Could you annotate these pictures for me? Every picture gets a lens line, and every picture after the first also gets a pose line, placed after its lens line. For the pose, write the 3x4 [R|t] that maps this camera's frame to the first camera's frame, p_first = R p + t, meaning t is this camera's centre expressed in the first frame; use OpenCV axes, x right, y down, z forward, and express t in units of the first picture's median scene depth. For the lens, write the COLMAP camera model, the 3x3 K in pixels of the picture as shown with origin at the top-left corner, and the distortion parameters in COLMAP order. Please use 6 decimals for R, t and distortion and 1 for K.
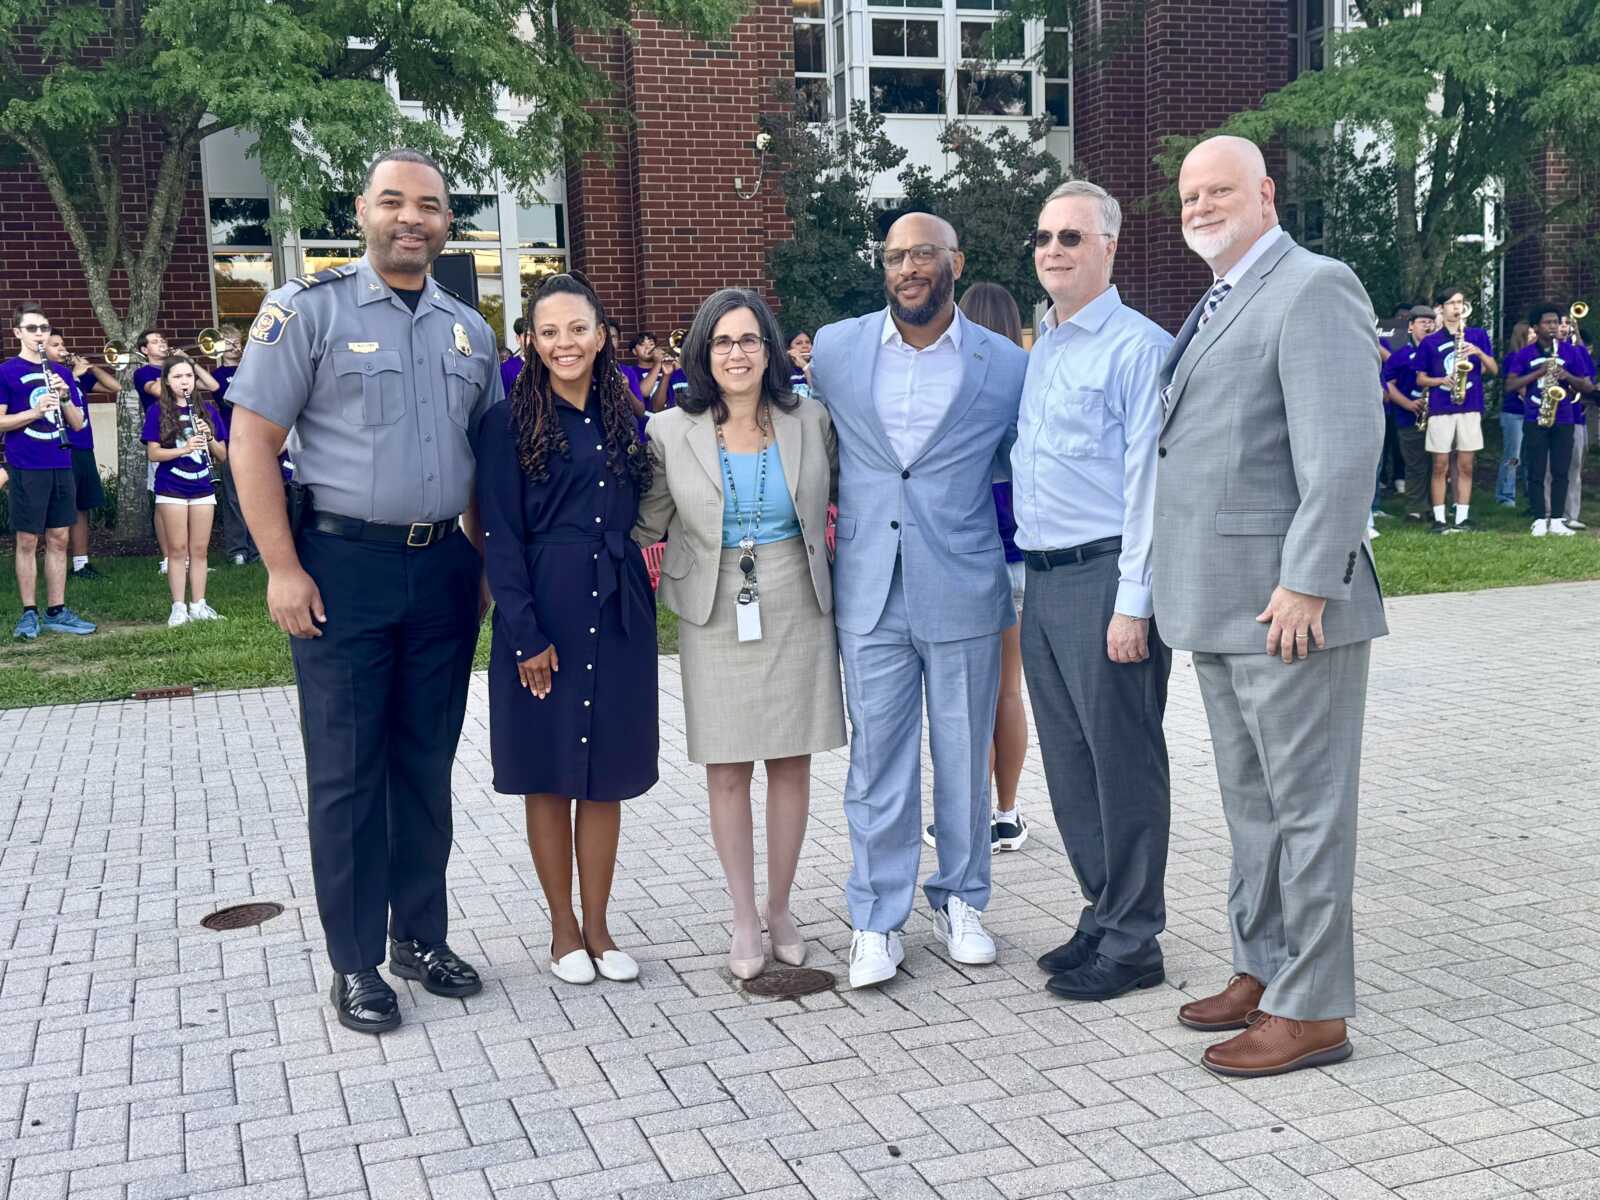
lens RADIAL K [[1735.0, 0, 800.0], [0, 1735.0, 600.0], [0, 0, 1]] dist [0.174961, -0.346669]
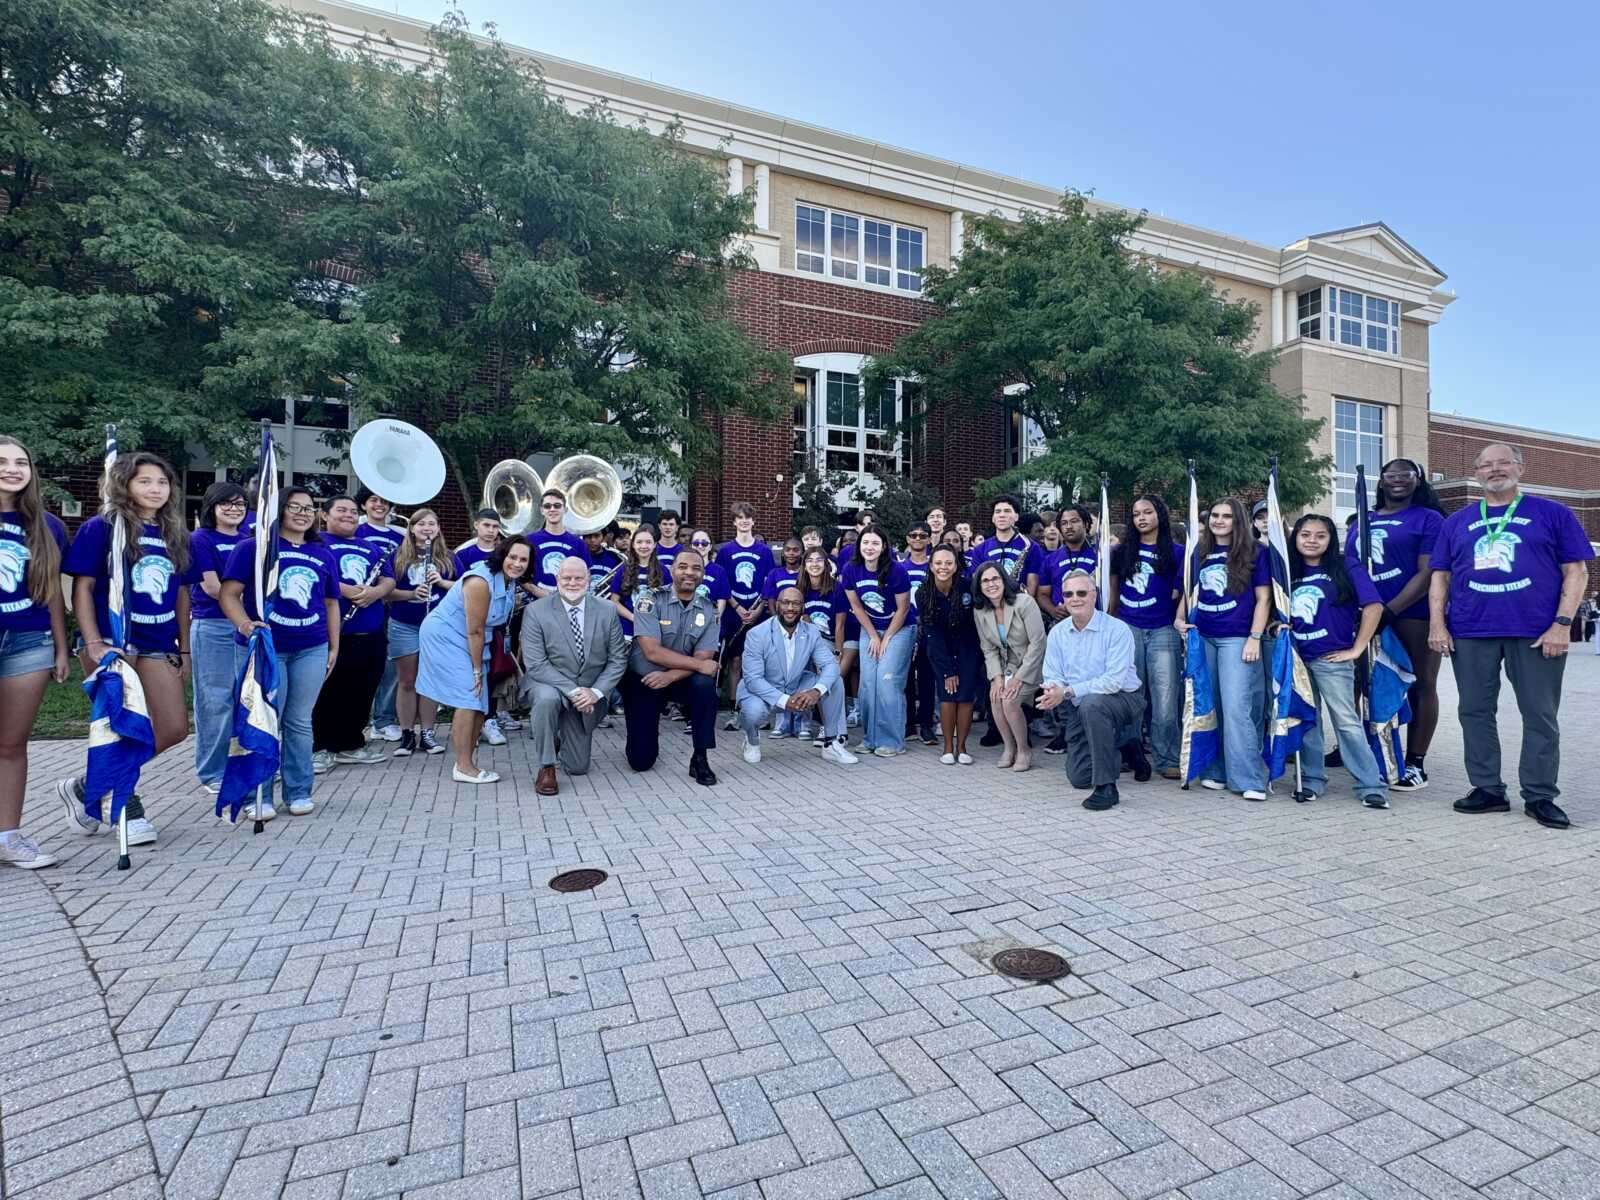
lens RADIAL K [[755.5, 0, 800.0], [0, 755.5, 600.0], [0, 0, 1]] dist [-0.002503, -0.000820]
pose [[0.997920, 0.042547, 0.048423, -0.201073], [-0.036446, 0.992036, -0.120566, 0.028872], [-0.053167, 0.118551, 0.991524, 0.419720]]
